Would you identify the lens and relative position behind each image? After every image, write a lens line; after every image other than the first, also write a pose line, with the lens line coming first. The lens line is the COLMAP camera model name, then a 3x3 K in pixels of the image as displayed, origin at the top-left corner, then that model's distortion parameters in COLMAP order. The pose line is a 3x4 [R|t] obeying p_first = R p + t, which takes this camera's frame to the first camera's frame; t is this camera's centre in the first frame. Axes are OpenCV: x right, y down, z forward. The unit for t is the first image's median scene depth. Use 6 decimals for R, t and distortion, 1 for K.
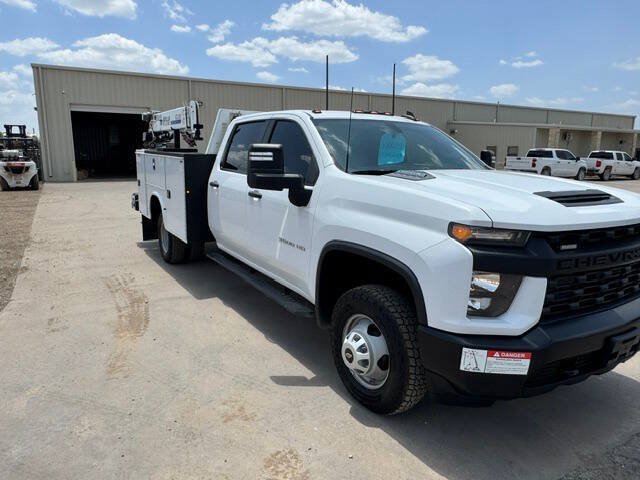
lens RADIAL K [[455.5, 0, 317.6], [0, 455.5, 239.8], [0, 0, 1]] dist [0.000819, -0.008319]
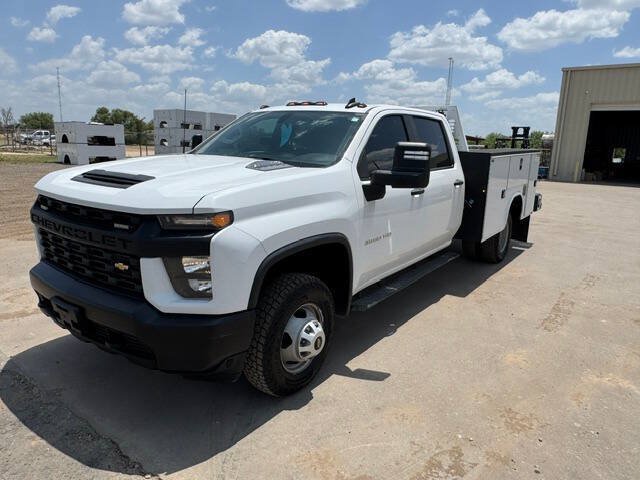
lens RADIAL K [[455.5, 0, 320.2], [0, 455.5, 229.5], [0, 0, 1]] dist [0.000819, -0.008319]
pose [[0.390420, 0.177592, -0.903346, 0.895280], [-0.201415, 0.973925, 0.104418, -0.094806], [0.898334, 0.141180, 0.416009, 0.518159]]
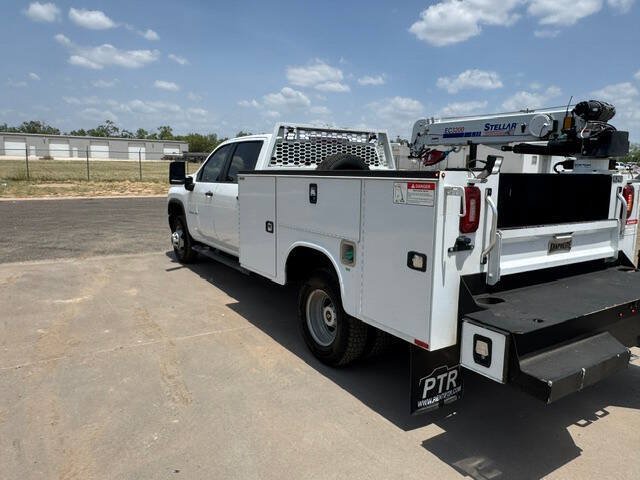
lens RADIAL K [[455.5, 0, 319.4], [0, 455.5, 238.6], [0, 0, 1]] dist [0.000819, -0.008319]
pose [[-0.999065, -0.027633, -0.033260, -0.028589], [-0.037307, 0.939728, 0.339880, -0.417952], [0.021863, 0.340803, -0.939880, 2.171429]]
